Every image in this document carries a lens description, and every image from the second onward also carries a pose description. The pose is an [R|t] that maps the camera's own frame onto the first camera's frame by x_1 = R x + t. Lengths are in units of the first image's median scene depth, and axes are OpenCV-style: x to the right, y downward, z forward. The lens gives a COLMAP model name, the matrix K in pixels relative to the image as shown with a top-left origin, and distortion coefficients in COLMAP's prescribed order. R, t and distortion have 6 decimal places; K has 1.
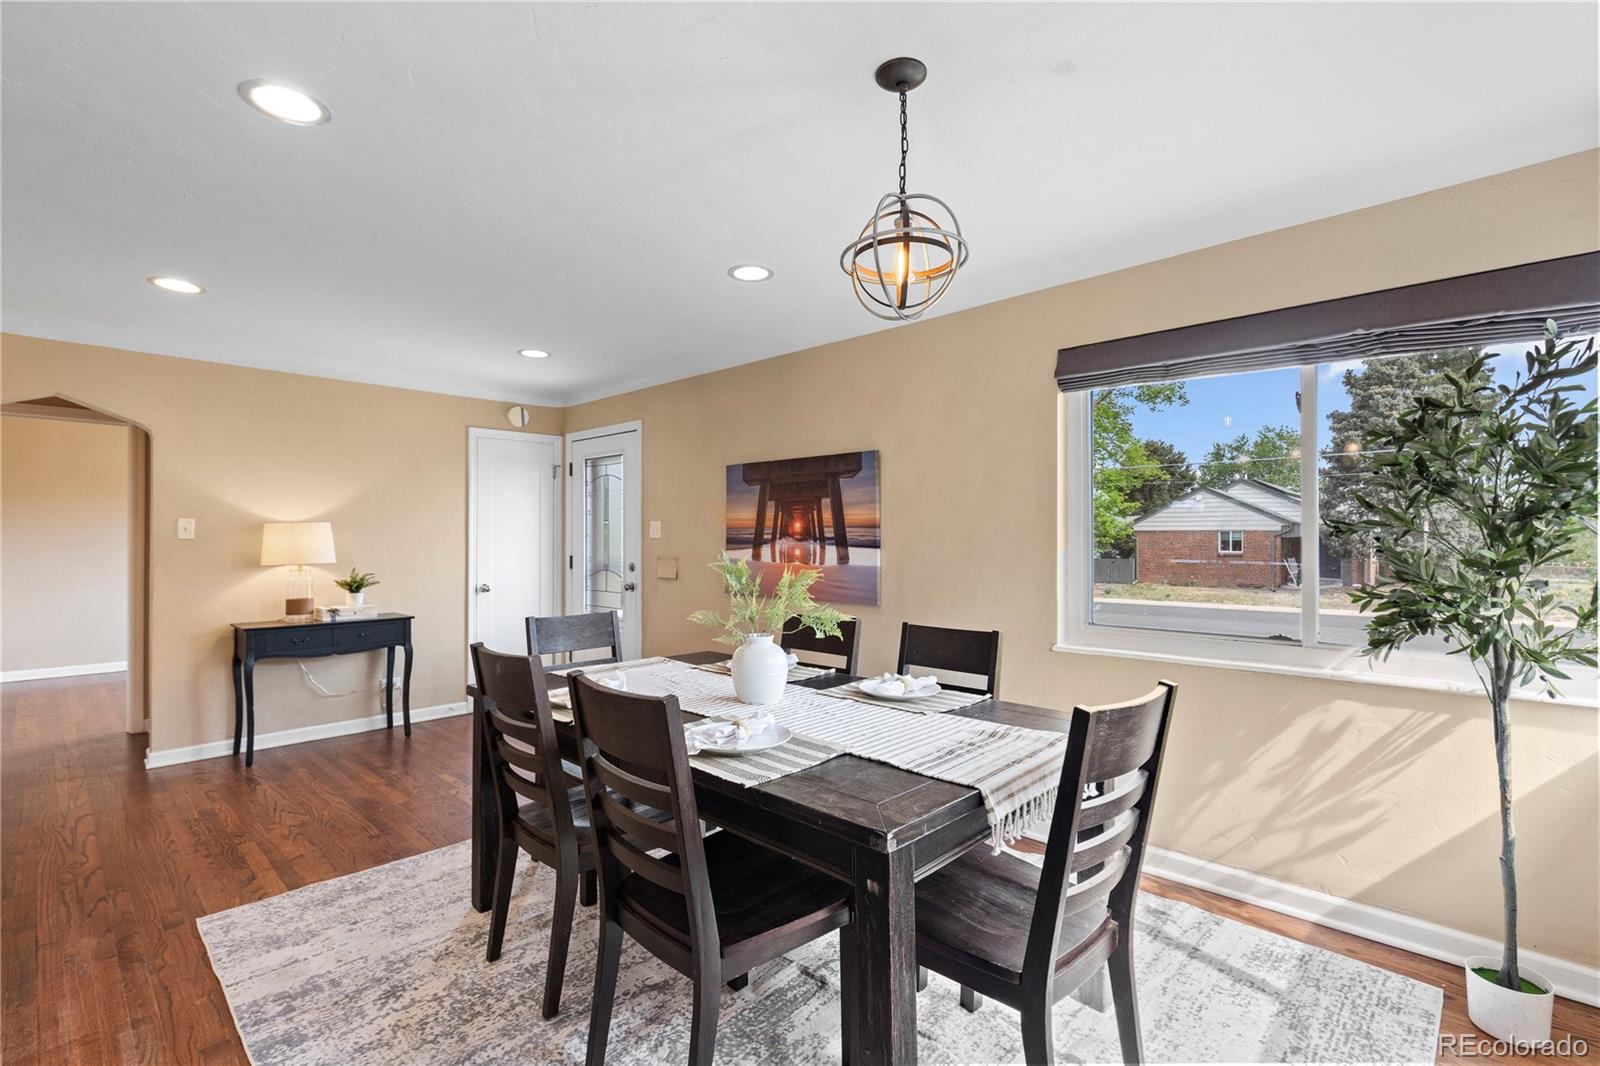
lens RADIAL K [[717.9, 0, 801.2], [0, 717.9, 535.9], [0, 0, 1]] dist [0.000089, -0.000263]
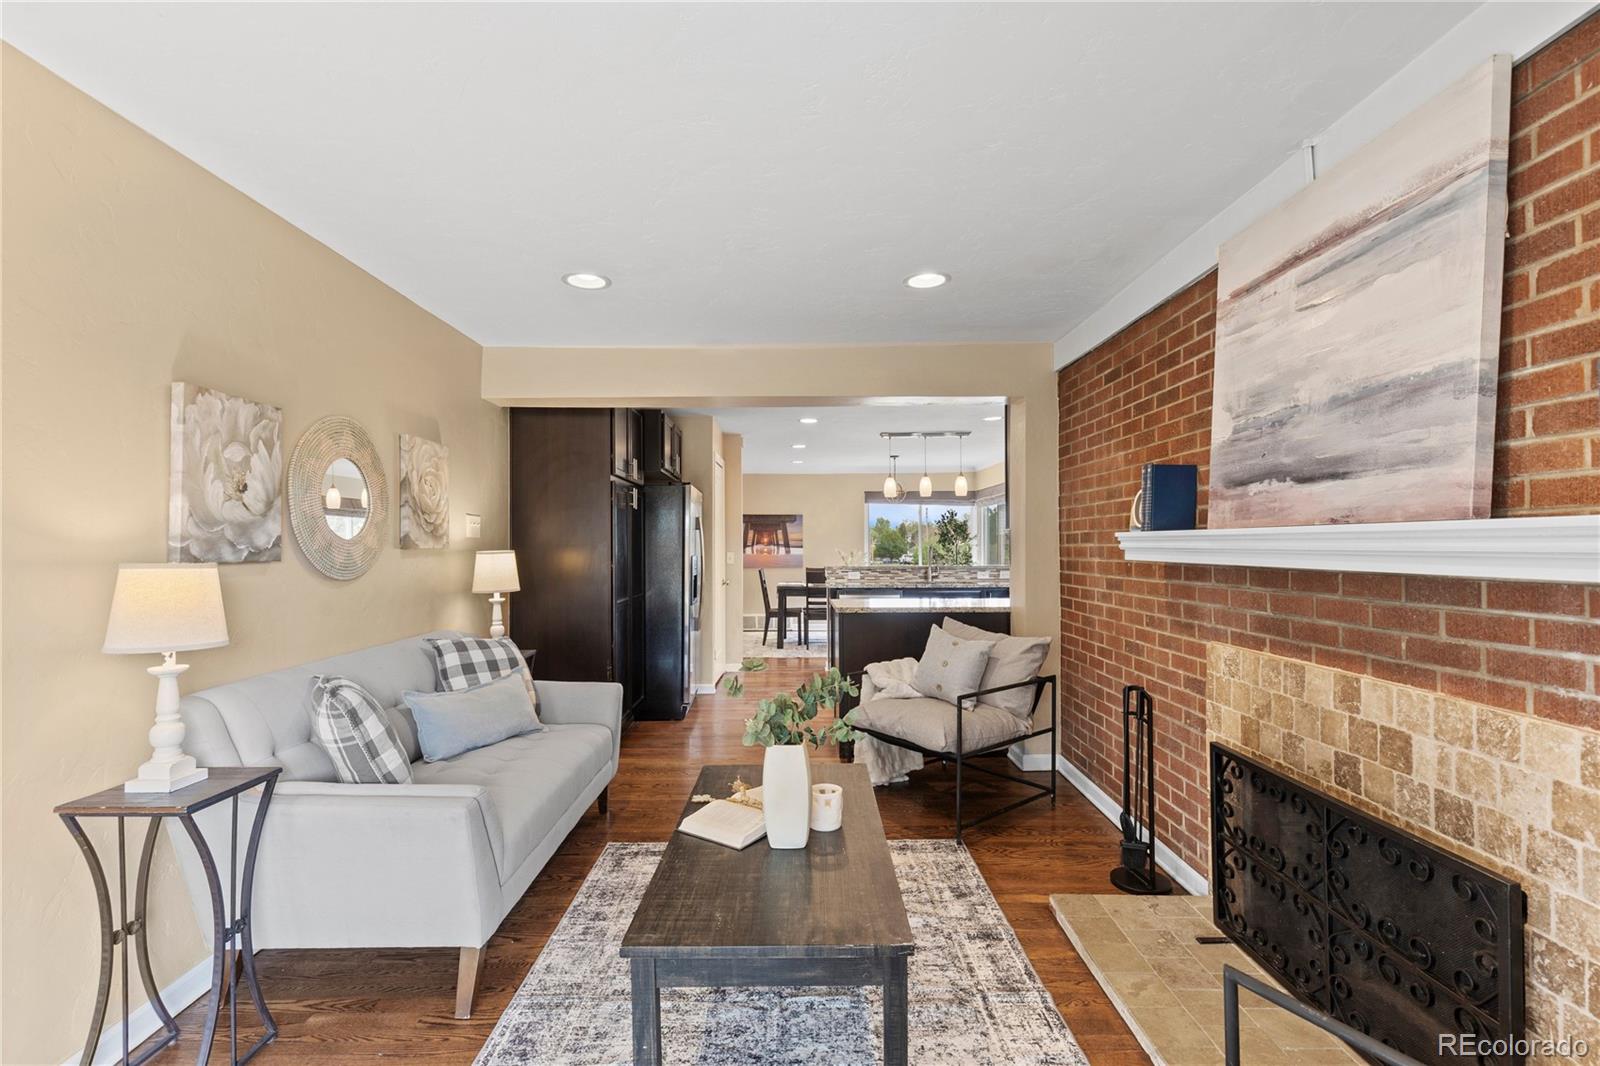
lens RADIAL K [[724.0, 0, 800.0], [0, 724.0, 525.0], [0, 0, 1]] dist [0.000796, 0.000038]
pose [[0.721449, 0.017100, 0.692256, -1.856094], [-0.000744, 0.999714, -0.023919, -0.005519], [-0.692467, 0.016742, 0.721256, -1.077541]]
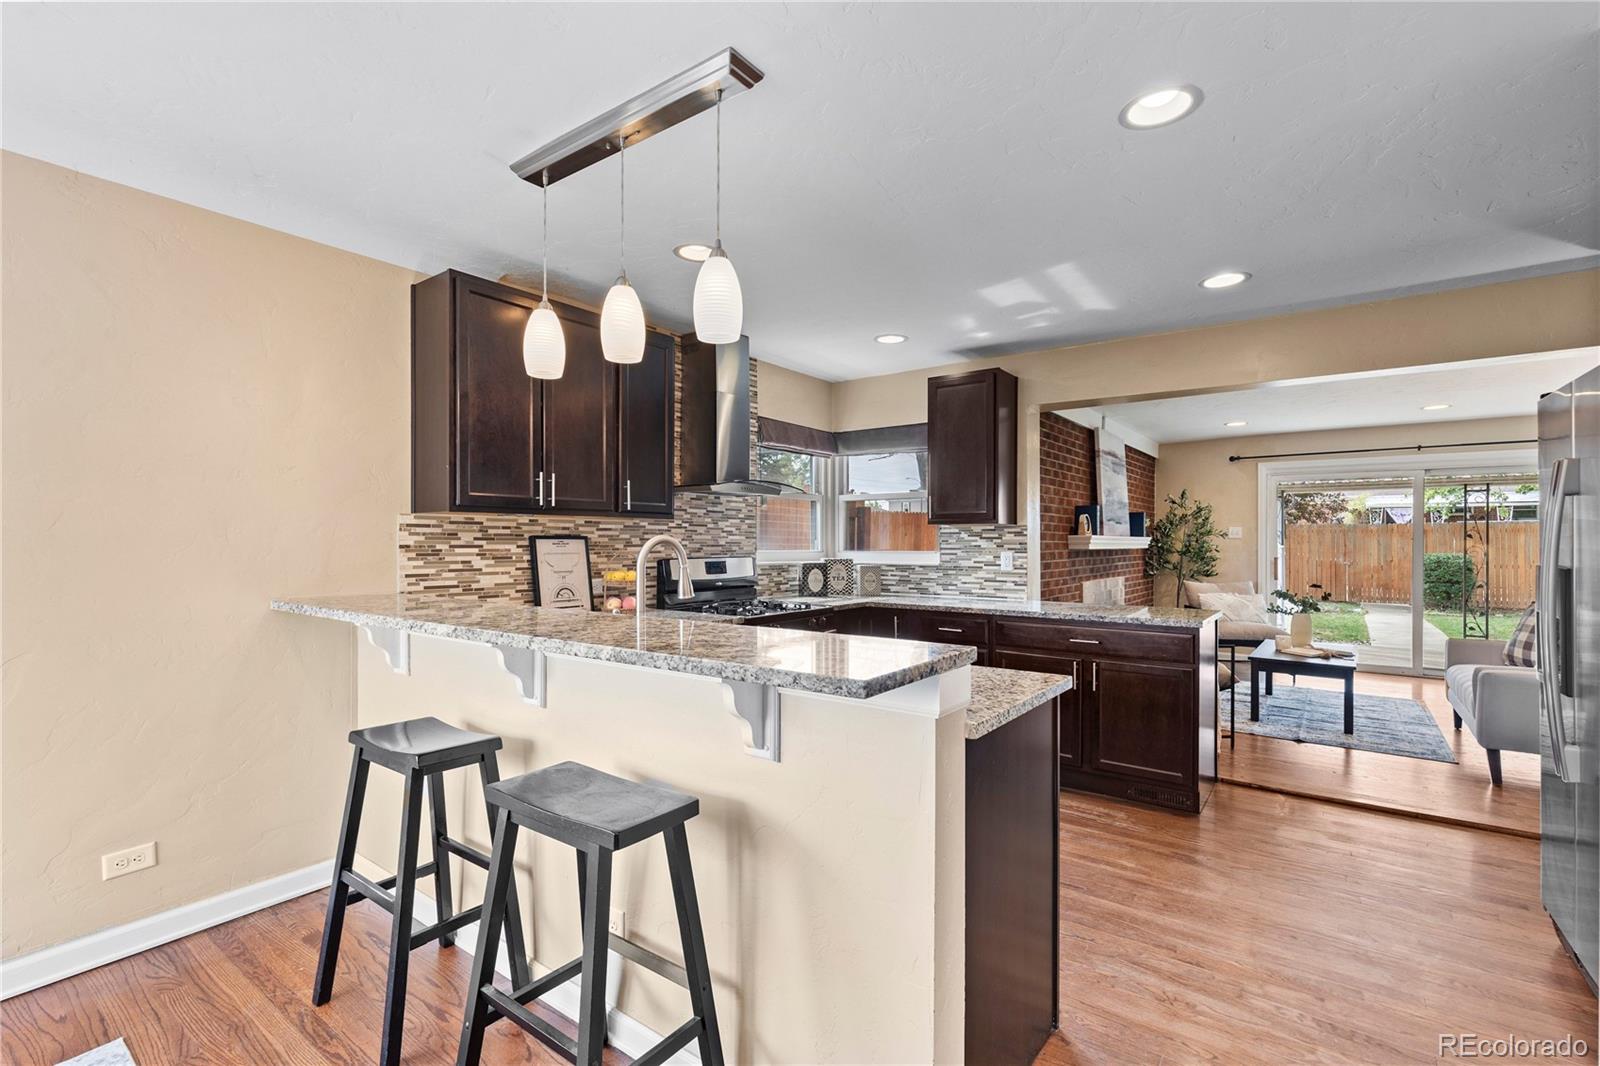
lens RADIAL K [[719.4, 0, 800.1], [0, 719.4, 540.7], [0, 0, 1]] dist [0.002563, -0.000330]
pose [[-0.993526, -0.002071, -0.113584, -0.352264], [-0.001424, 0.999982, -0.005777, 0.004514], [0.113594, -0.005578, -0.993512, 0.609581]]
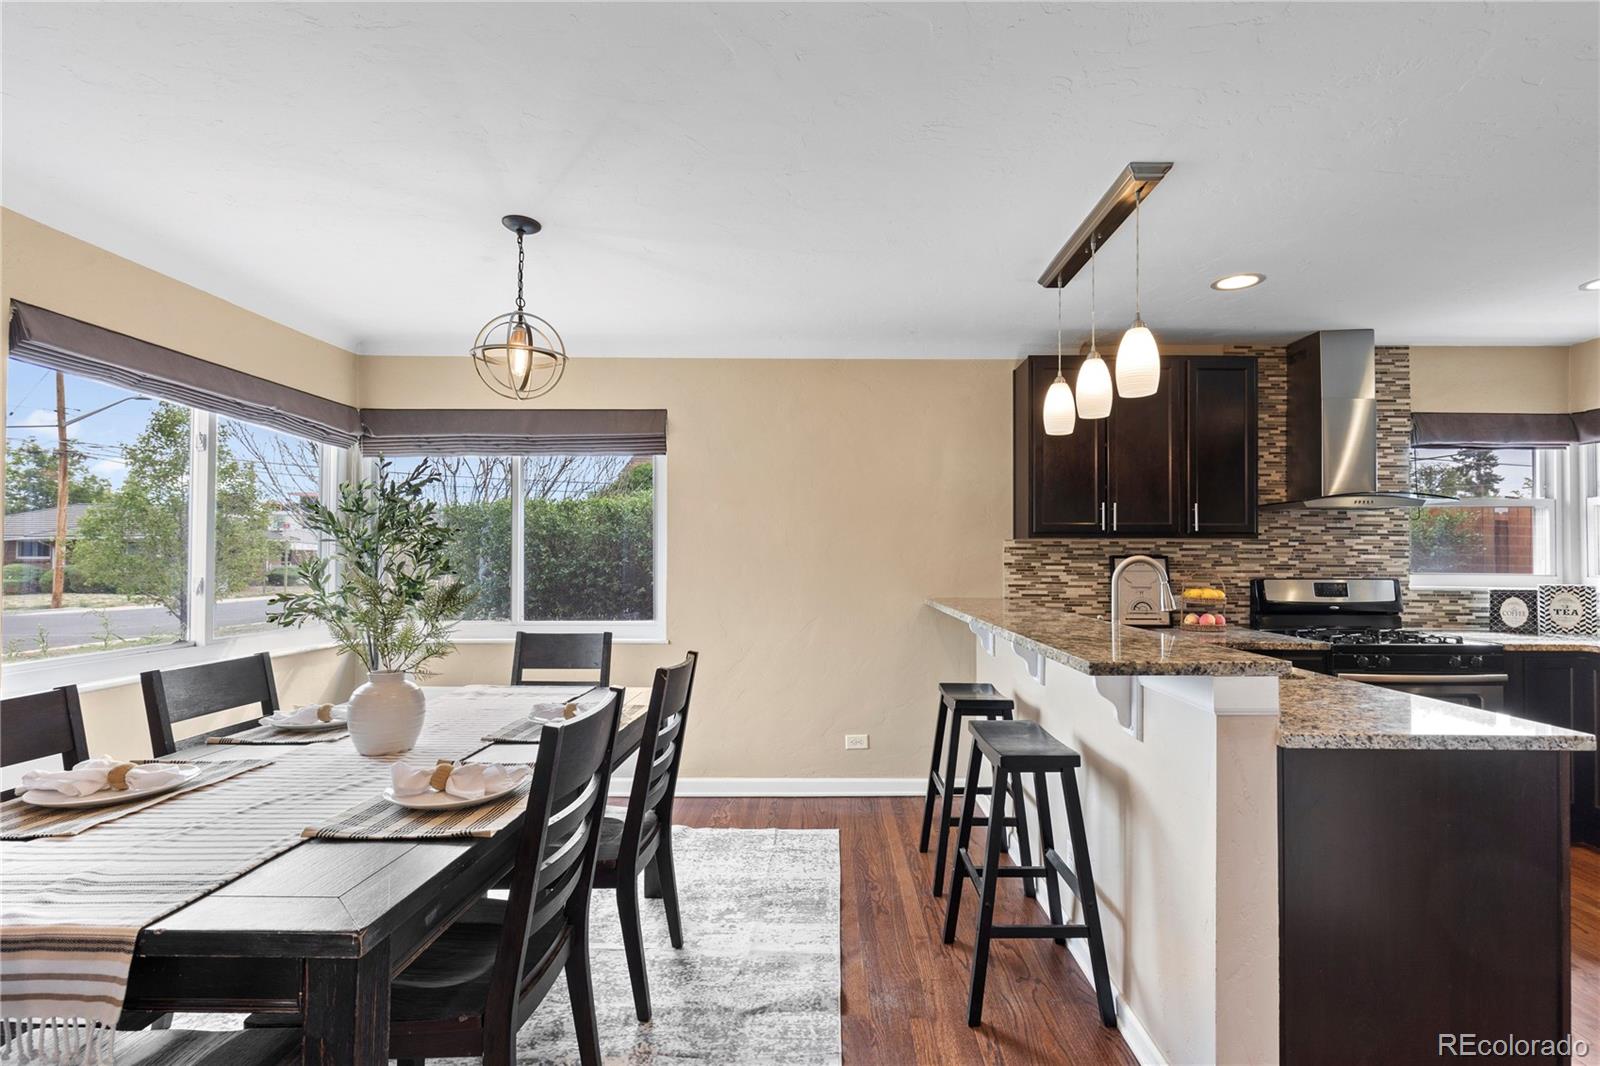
lens RADIAL K [[725.3, 0, 825.9], [0, 725.3, 548.5], [0, 0, 1]] dist [0.001035, -0.000264]
pose [[-0.684468, 0.007223, 0.729007, -0.597268], [-0.007287, 0.999833, -0.016748, 0.003784], [-0.729007, -0.016775, -0.684301, 0.705308]]
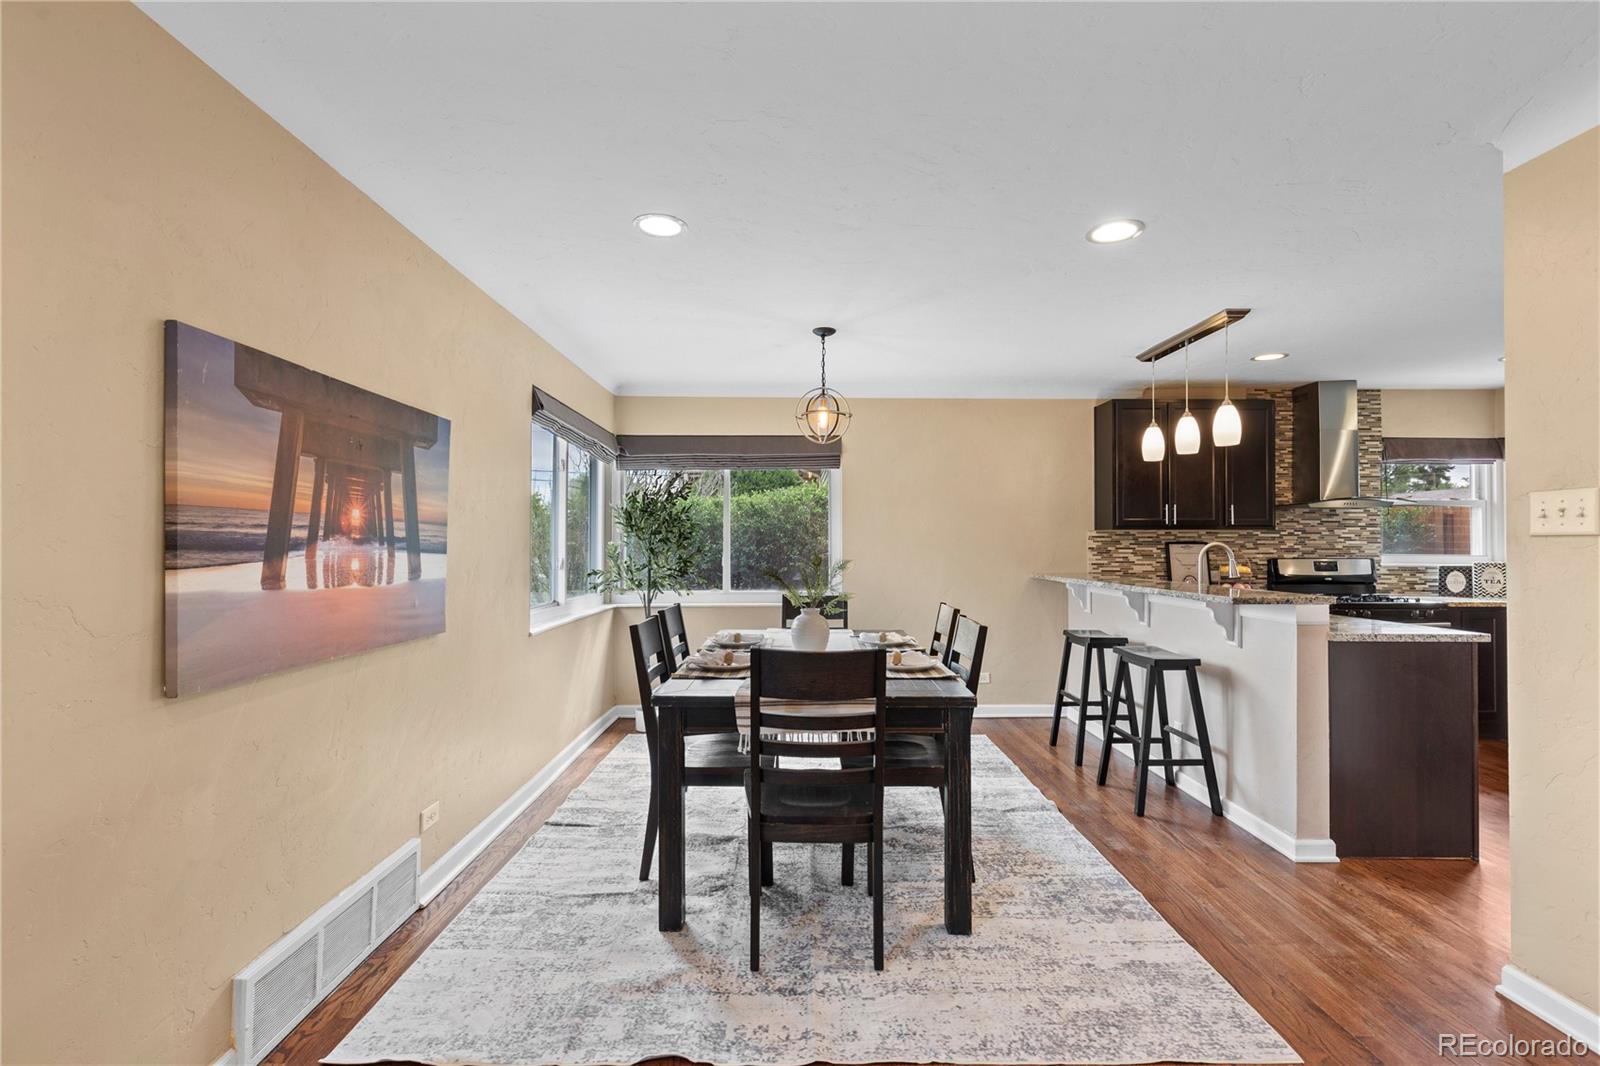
lens RADIAL K [[715.1, 0, 802.1], [0, 715.1, 536.6], [0, 0, 1]] dist [0.001216, -0.000269]
pose [[-0.692984, 0.007429, 0.720914, -0.637022], [-0.005509, 0.999863, -0.015599, 0.008758], [-0.720932, -0.014782, -0.692849, 1.177050]]
